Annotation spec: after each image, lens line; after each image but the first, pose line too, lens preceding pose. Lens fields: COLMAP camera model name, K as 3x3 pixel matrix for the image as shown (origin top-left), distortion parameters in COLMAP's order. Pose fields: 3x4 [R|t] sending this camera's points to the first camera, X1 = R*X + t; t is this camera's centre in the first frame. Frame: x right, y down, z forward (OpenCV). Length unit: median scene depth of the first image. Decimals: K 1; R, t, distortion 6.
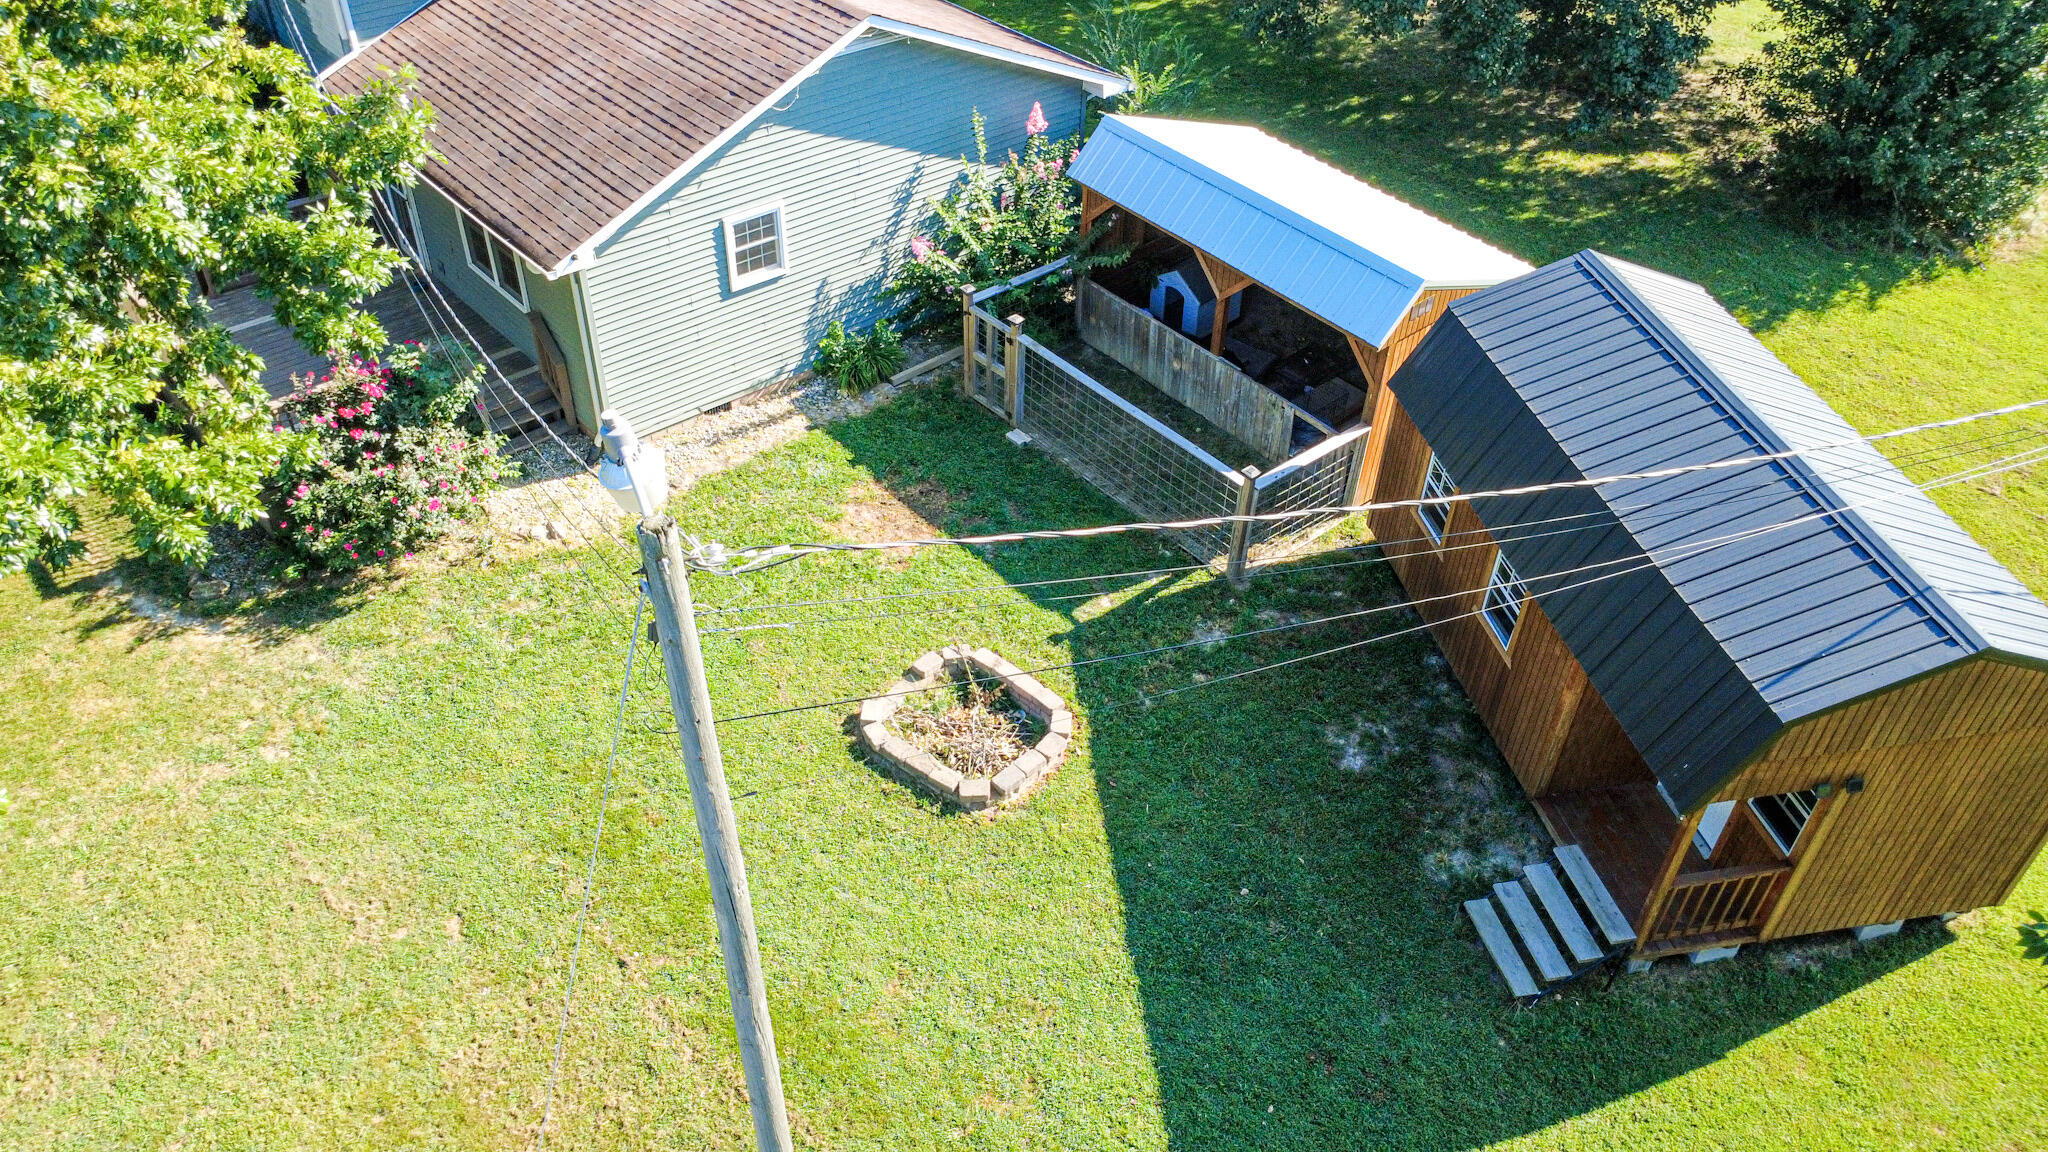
lens RADIAL K [[1494.8, 0, 1024.0], [0, 1494.8, 576.0], [0, 0, 1]] dist [-0.004613, 0.006096]
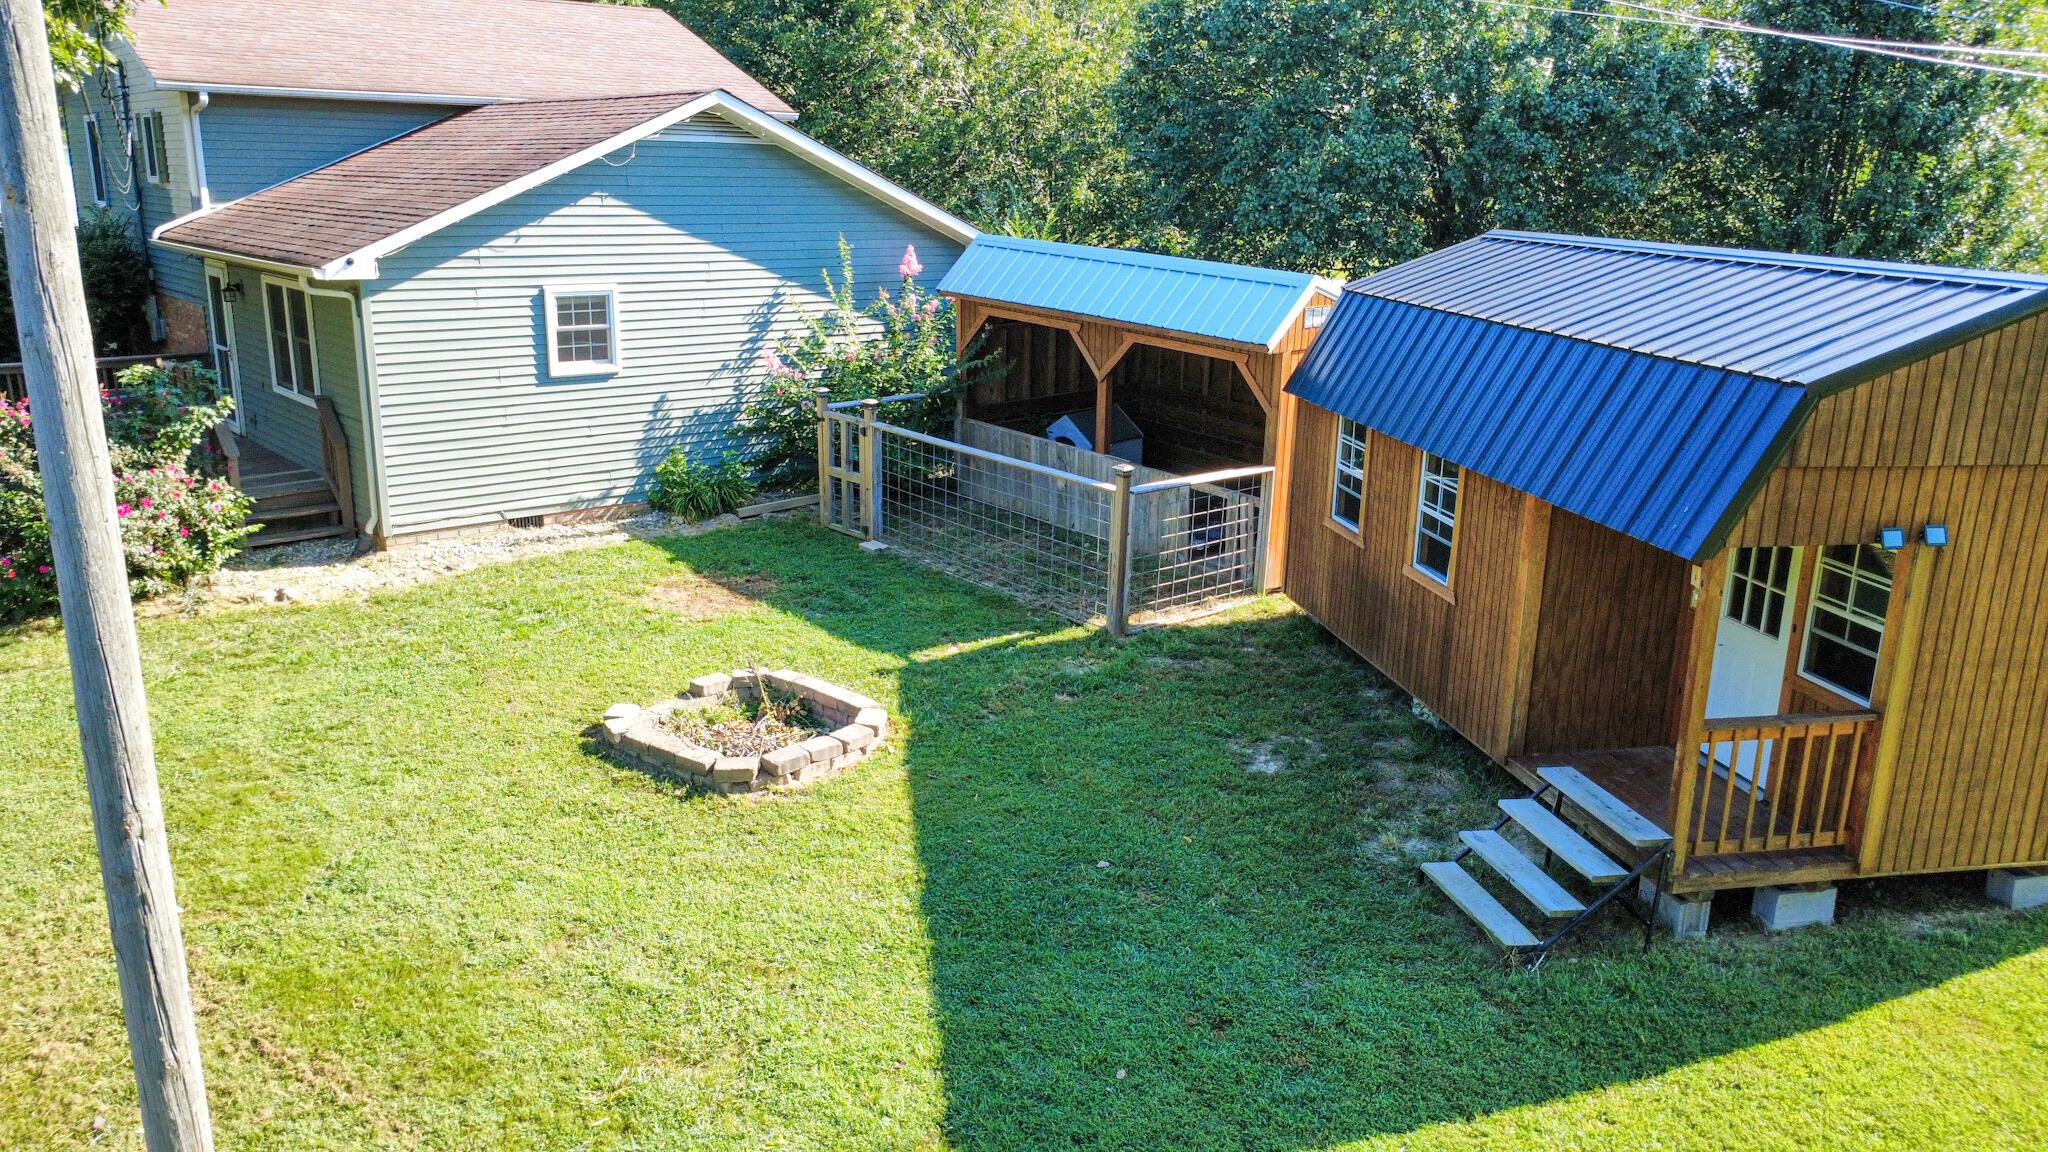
lens RADIAL K [[1494.8, 0, 1024.0], [0, 1494.8, 576.0], [0, 0, 1]] dist [-0.004613, 0.006096]
pose [[0.999975, -0.007088, -0.000703, 0.095683], [0.006165, 0.910730, -0.412955, 0.318807], [0.003567, 0.412940, 0.910751, 0.268897]]
